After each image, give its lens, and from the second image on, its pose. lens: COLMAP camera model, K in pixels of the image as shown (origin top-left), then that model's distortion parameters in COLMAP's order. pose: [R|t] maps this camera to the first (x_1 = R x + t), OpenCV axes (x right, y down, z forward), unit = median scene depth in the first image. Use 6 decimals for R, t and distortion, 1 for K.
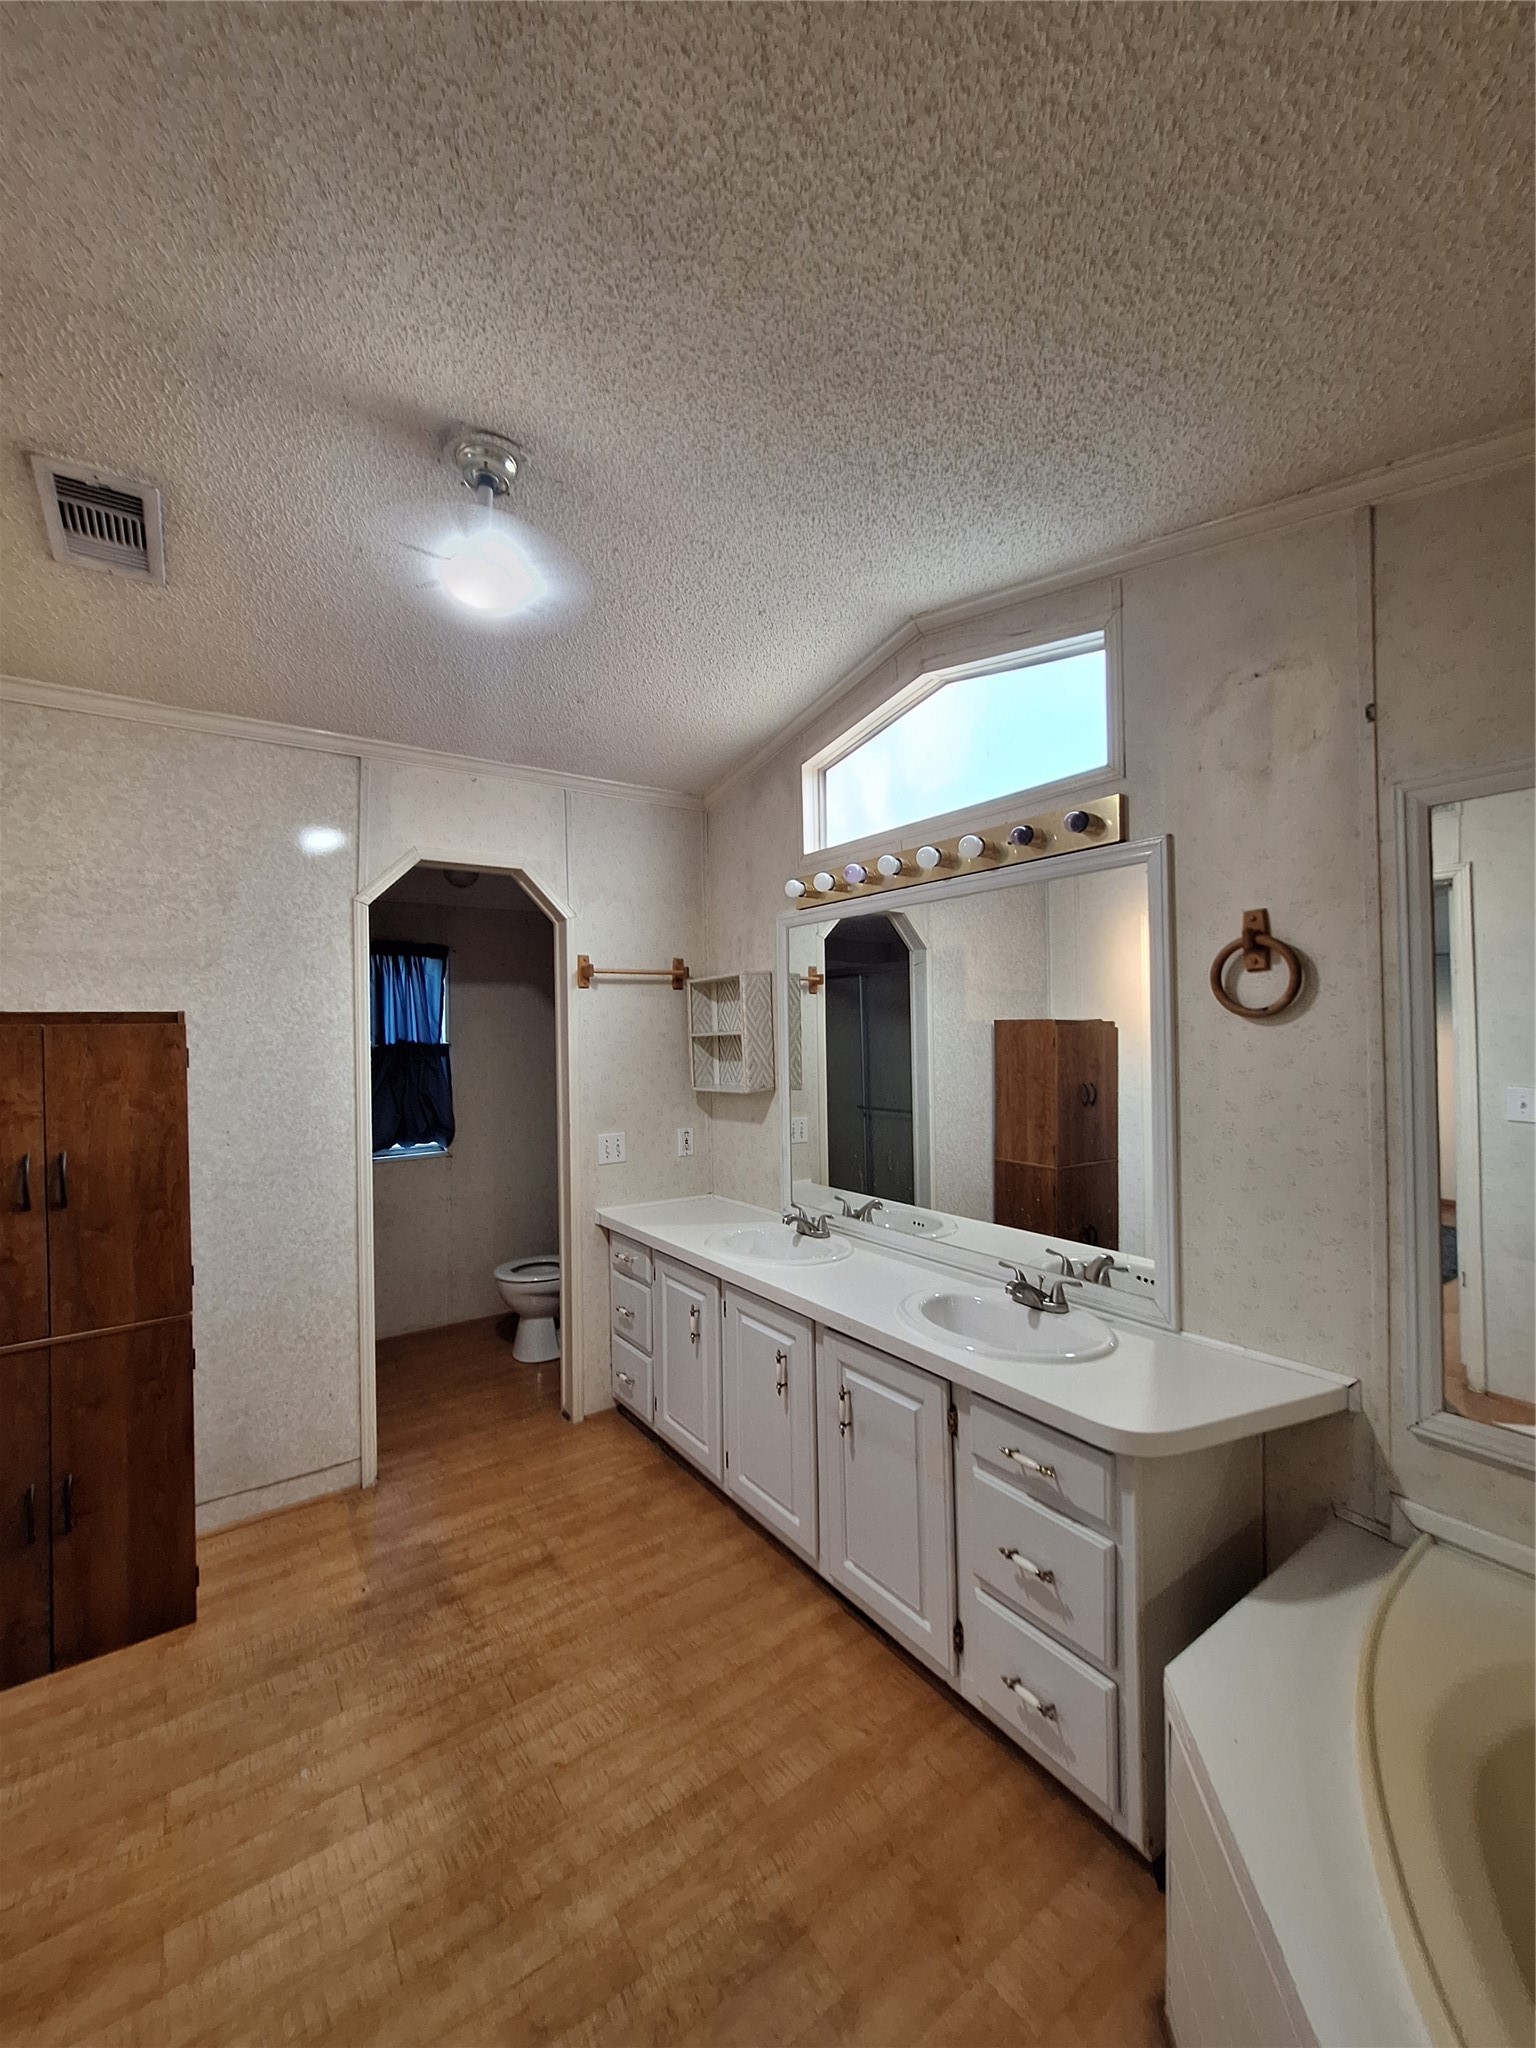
lens RADIAL K [[811.4, 0, 764.8], [0, 811.4, 1025.0], [0, 0, 1]] dist [0.000842, 0.000052]
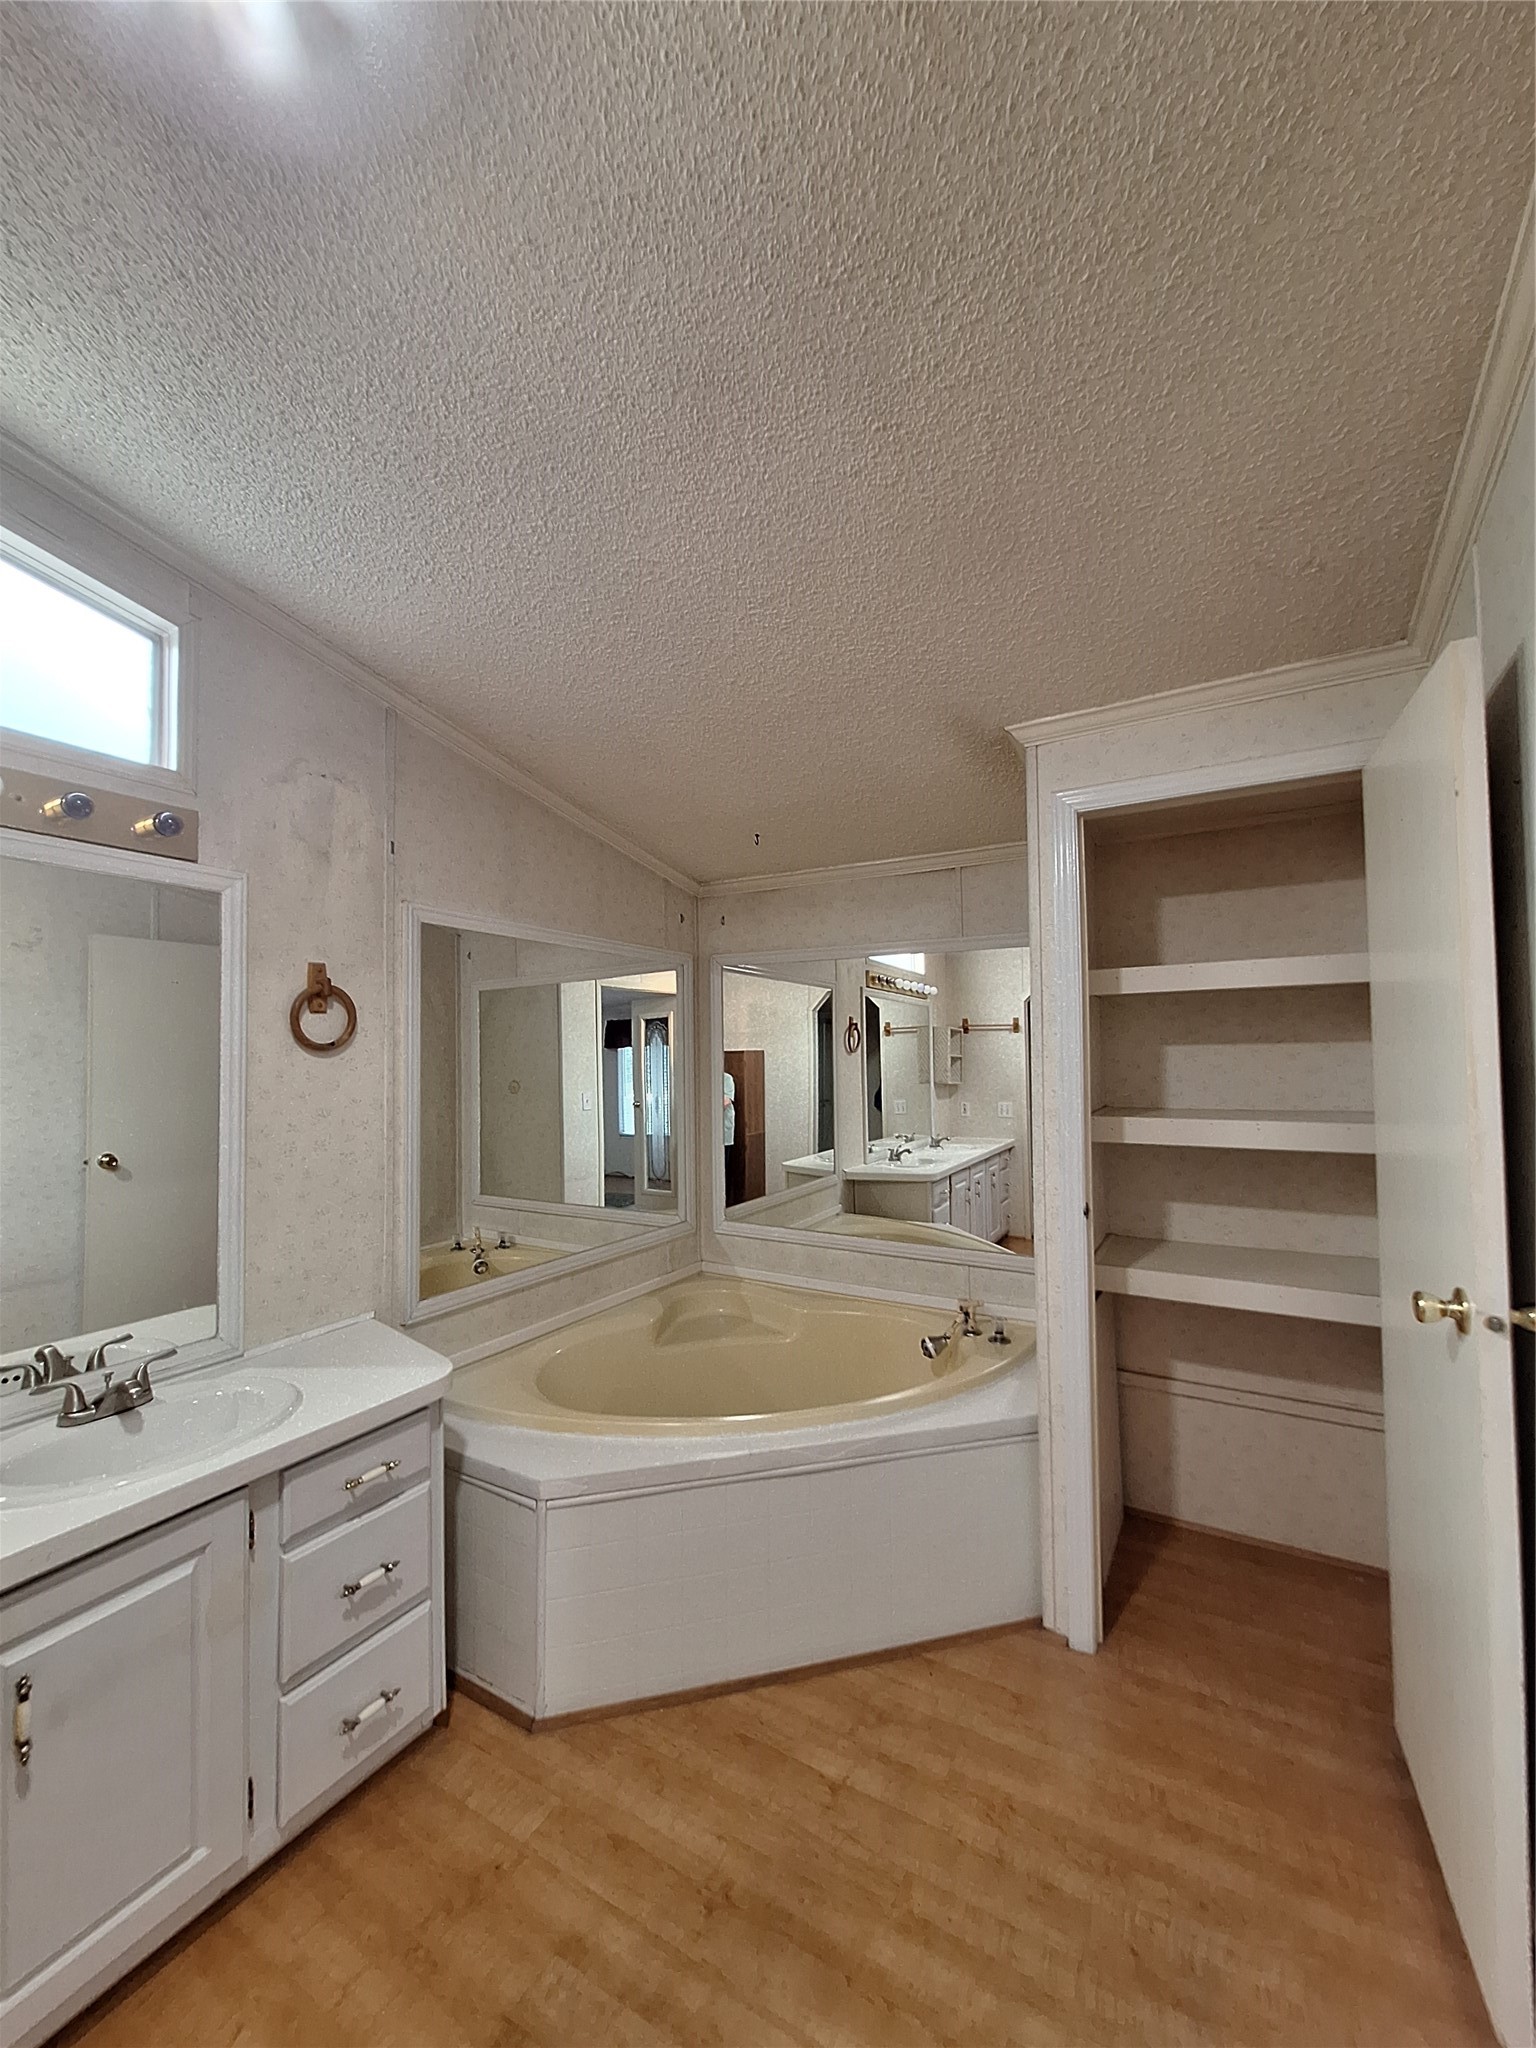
lens RADIAL K [[811.4, 0, 761.8], [0, 811.4, 1032.0], [0, 0, 1]] dist [0.000842, 0.000052]
pose [[-0.420603, 0.051627, 0.905775, -0.820061], [0.010614, 0.998591, -0.051989, 0.034192], [-0.907183, -0.012253, -0.420558, 0.958935]]
